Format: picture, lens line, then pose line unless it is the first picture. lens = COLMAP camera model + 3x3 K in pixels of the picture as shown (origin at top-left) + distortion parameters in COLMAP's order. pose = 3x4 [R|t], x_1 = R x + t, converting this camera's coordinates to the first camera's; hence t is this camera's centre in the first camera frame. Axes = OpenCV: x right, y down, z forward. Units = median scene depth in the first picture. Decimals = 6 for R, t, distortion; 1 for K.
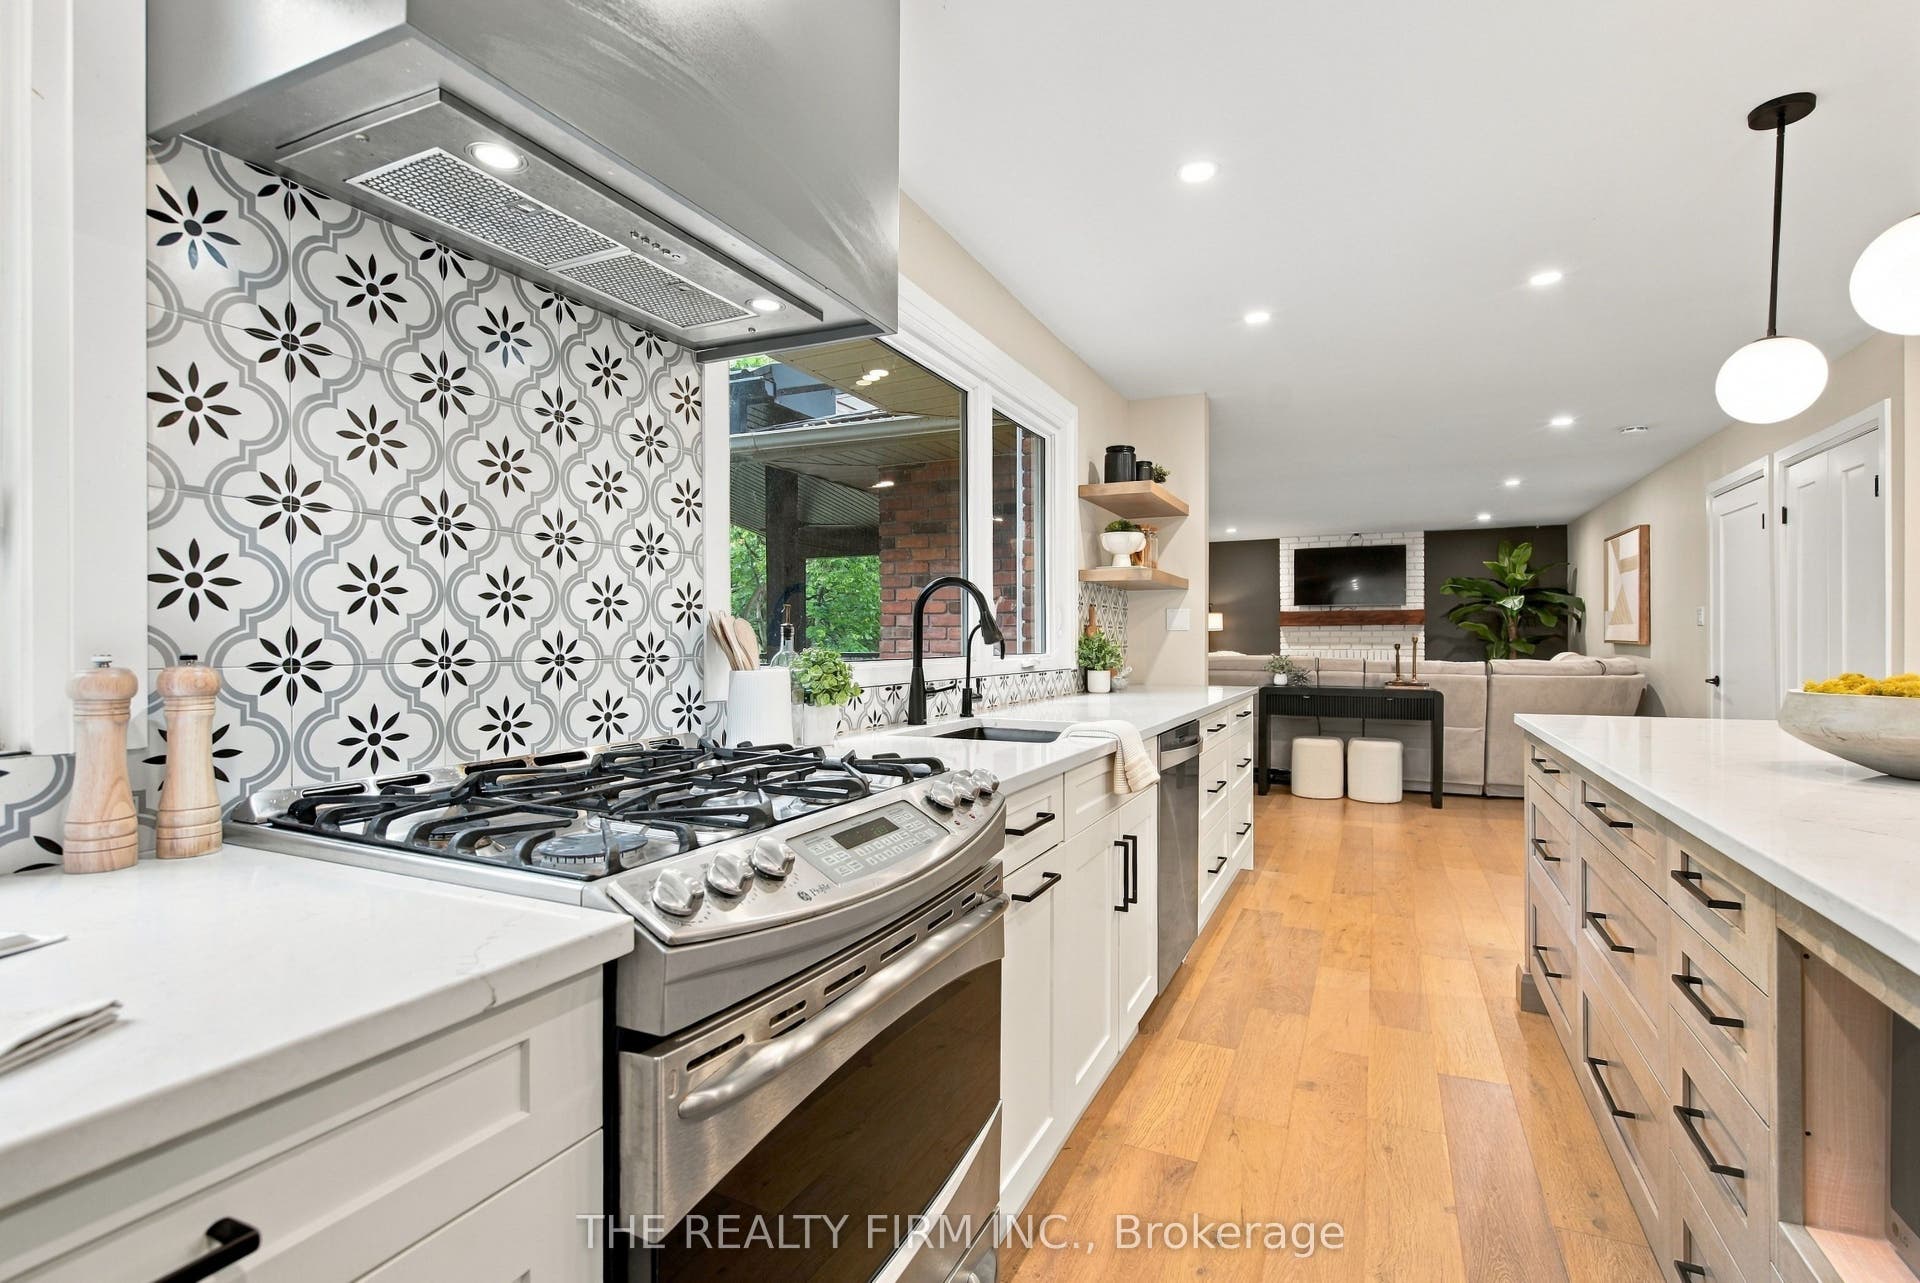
lens RADIAL K [[891.0, 0, 954.6], [0, 891.0, 637.4], [0, 0, 1]] dist [0.001653, 0.000871]
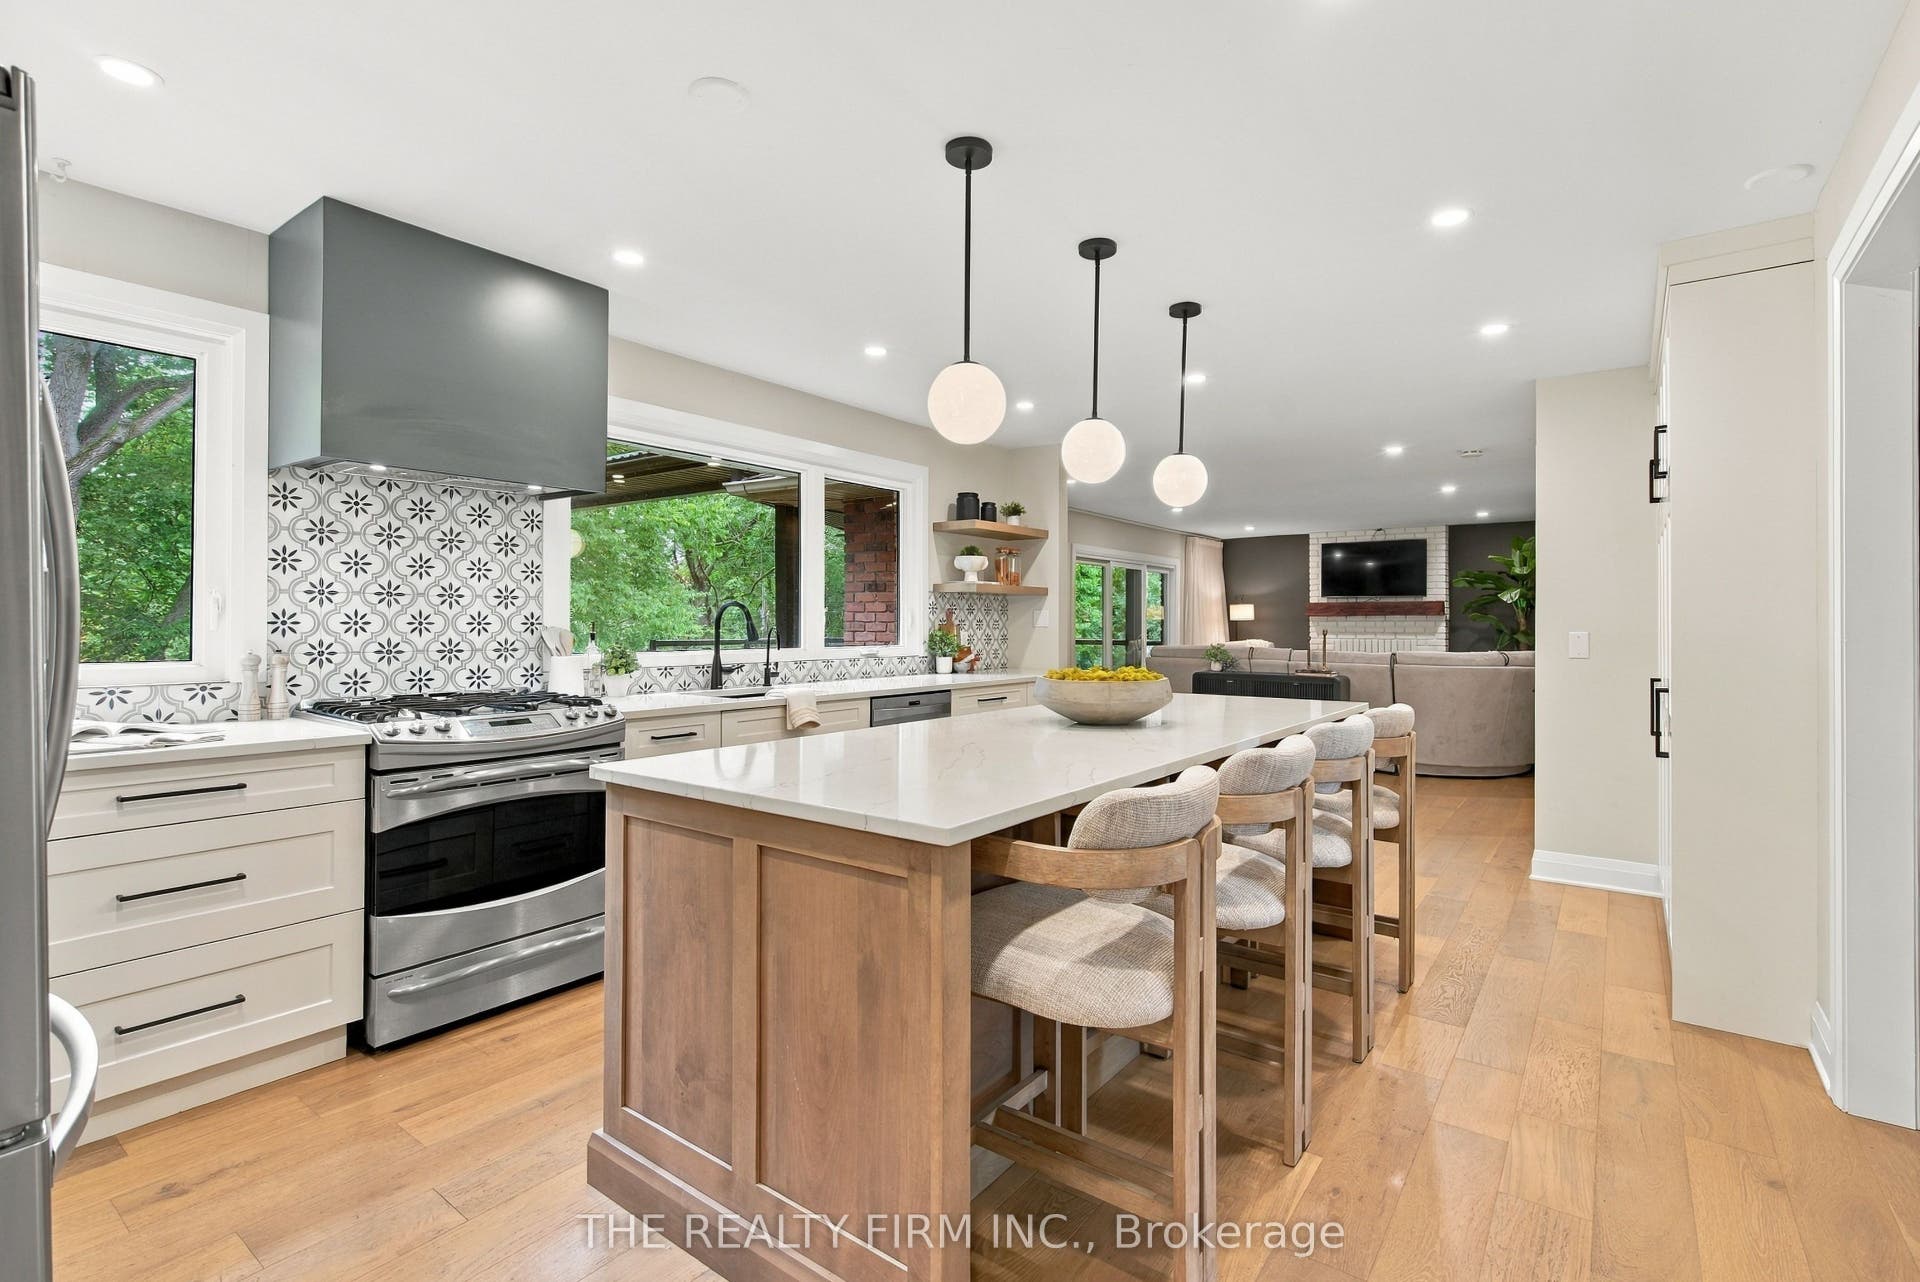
lens RADIAL K [[894.2, 0, 966.6], [0, 894.2, 614.5], [0, 0, 1]] dist [0.001942, 0.000107]
pose [[0.982425, 0.002083, -0.186645, 0.736970], [-0.003227, 0.999978, -0.005823, -0.033824], [0.186628, 0.006323, 0.982410, -0.563870]]
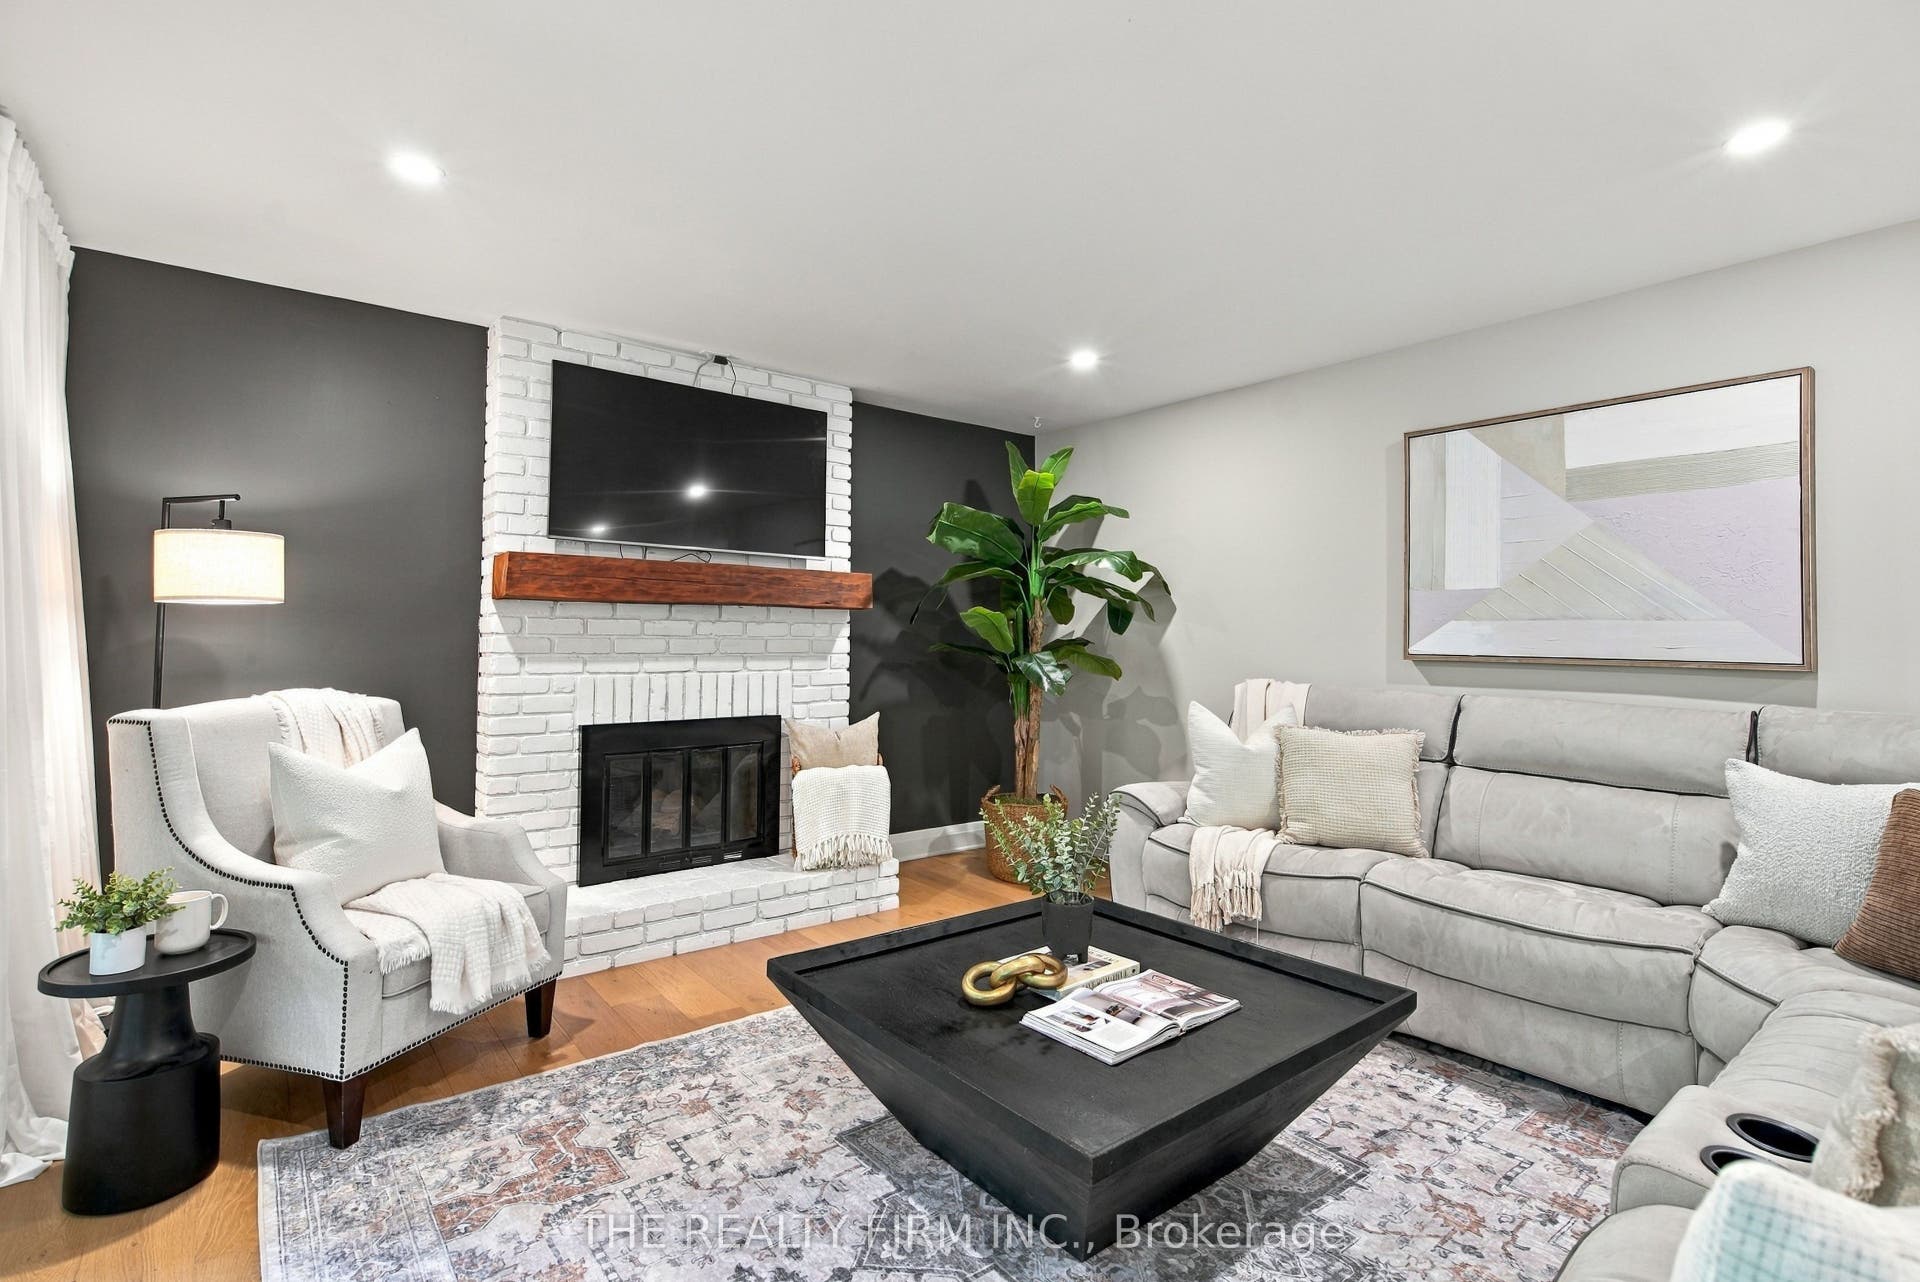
lens RADIAL K [[891.0, 0, 954.6], [0, 891.0, 636.9], [0, 0, 1]] dist [0.001653, 0.000871]
pose [[0.443933, 0.010082, 0.896003, 0.730404], [-0.014011, 0.999893, -0.004309, -0.002994], [-0.895950, -0.010641, 0.444027, 3.292397]]
